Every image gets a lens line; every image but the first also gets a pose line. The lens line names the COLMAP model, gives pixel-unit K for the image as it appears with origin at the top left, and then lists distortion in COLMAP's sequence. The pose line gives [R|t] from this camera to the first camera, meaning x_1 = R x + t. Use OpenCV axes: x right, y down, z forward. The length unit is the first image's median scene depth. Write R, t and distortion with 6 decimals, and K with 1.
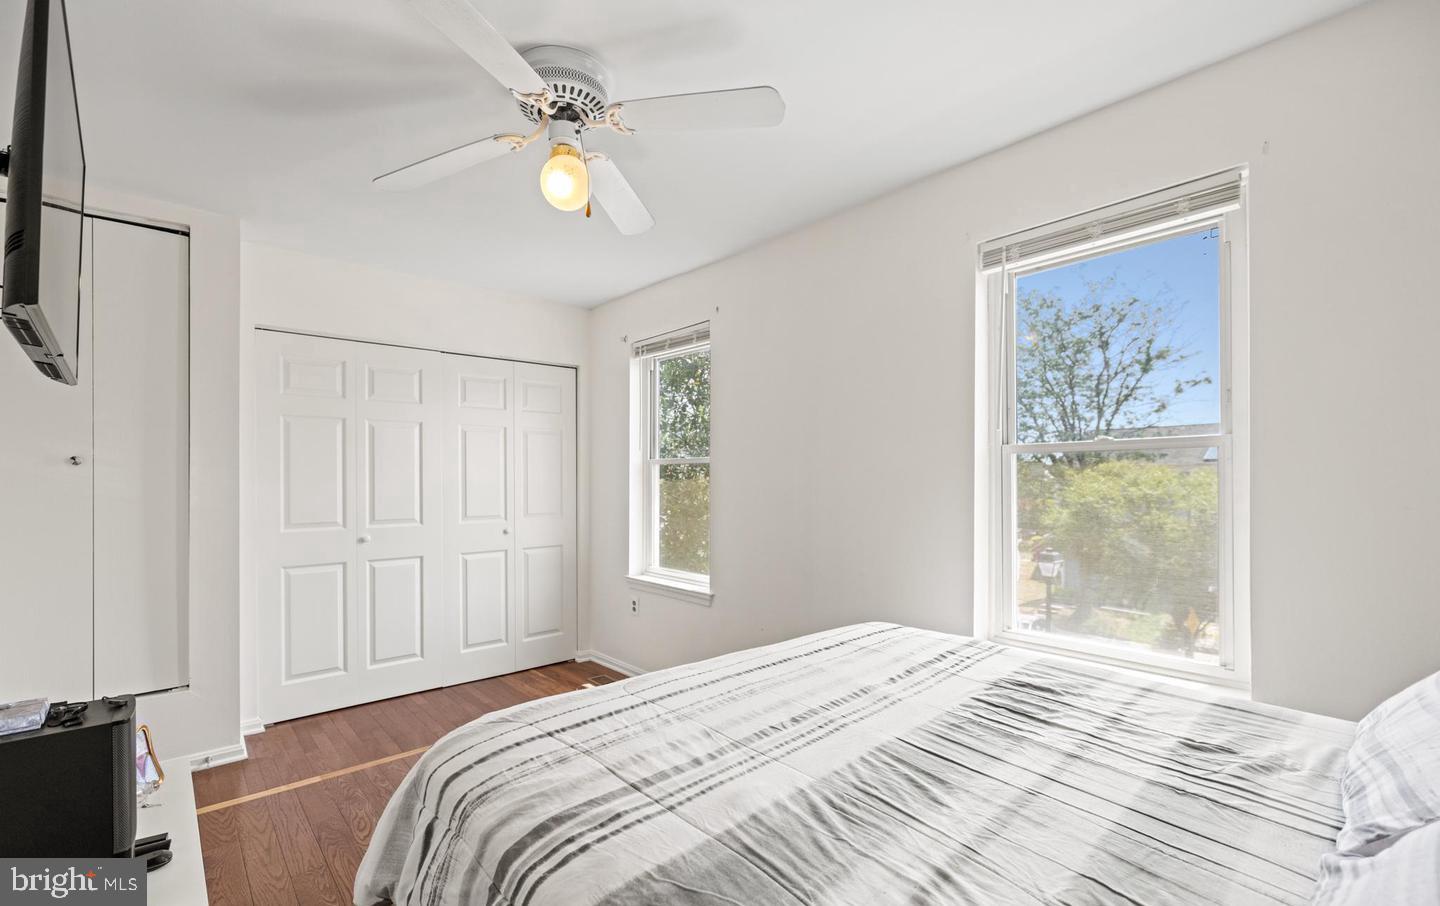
lens RADIAL K [[640.0, 0, 686.8], [0, 640.0, 483.0], [0, 0, 1]] dist [0.002453, 0.000204]
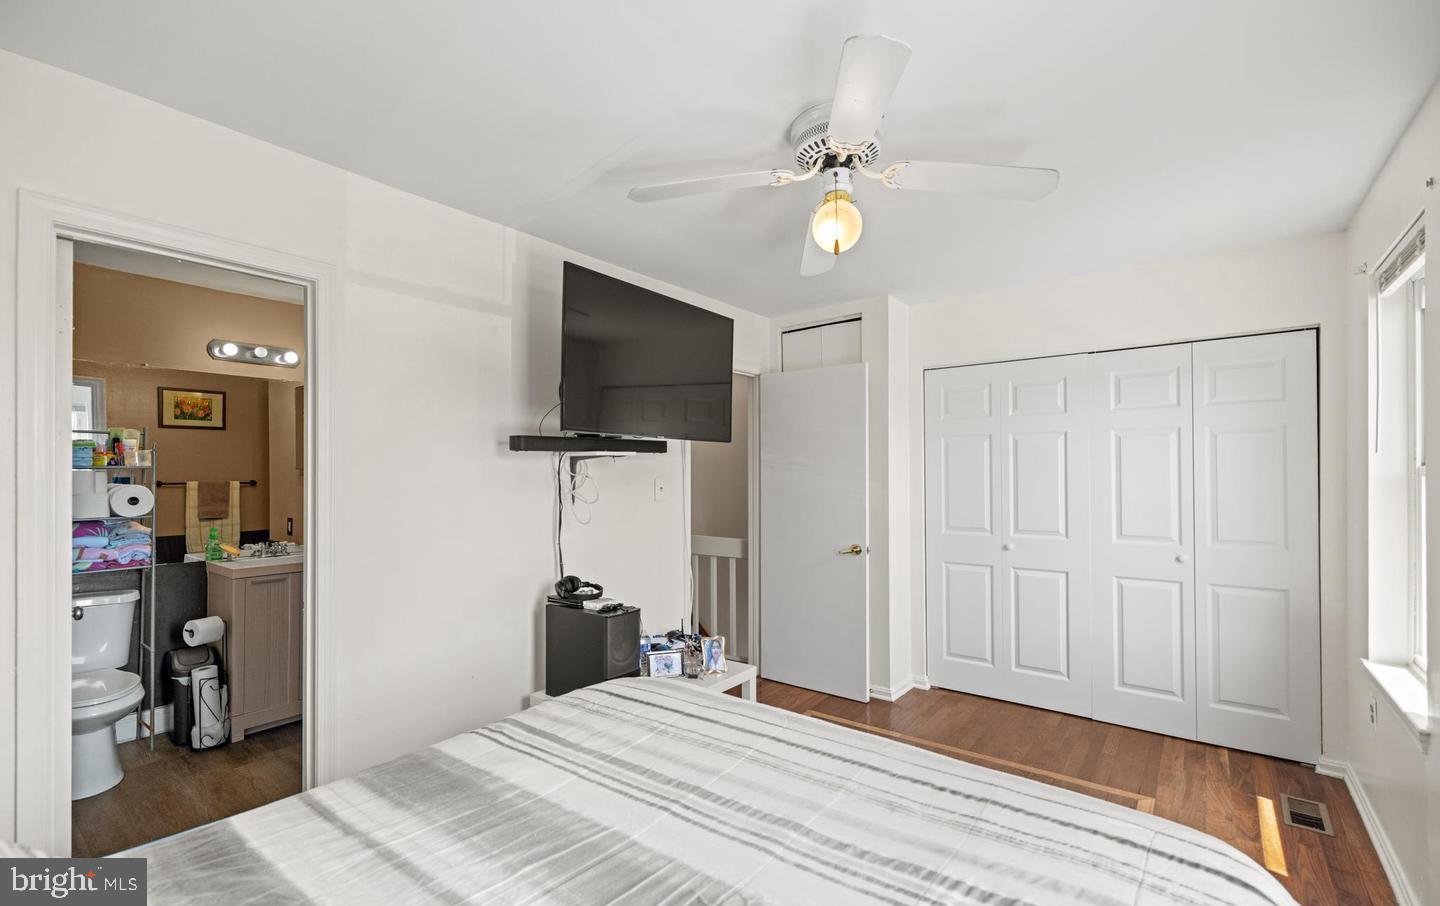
lens RADIAL K [[618.5, 0, 717.3], [0, 618.5, 475.2], [0, 0, 1]] dist [0.000995, 0.000340]
pose [[0.200815, 0.005920, -0.979611, 0.388773], [-0.000260, 0.999982, 0.005990, -0.035672], [0.979629, -0.000948, 0.200813, 0.310080]]
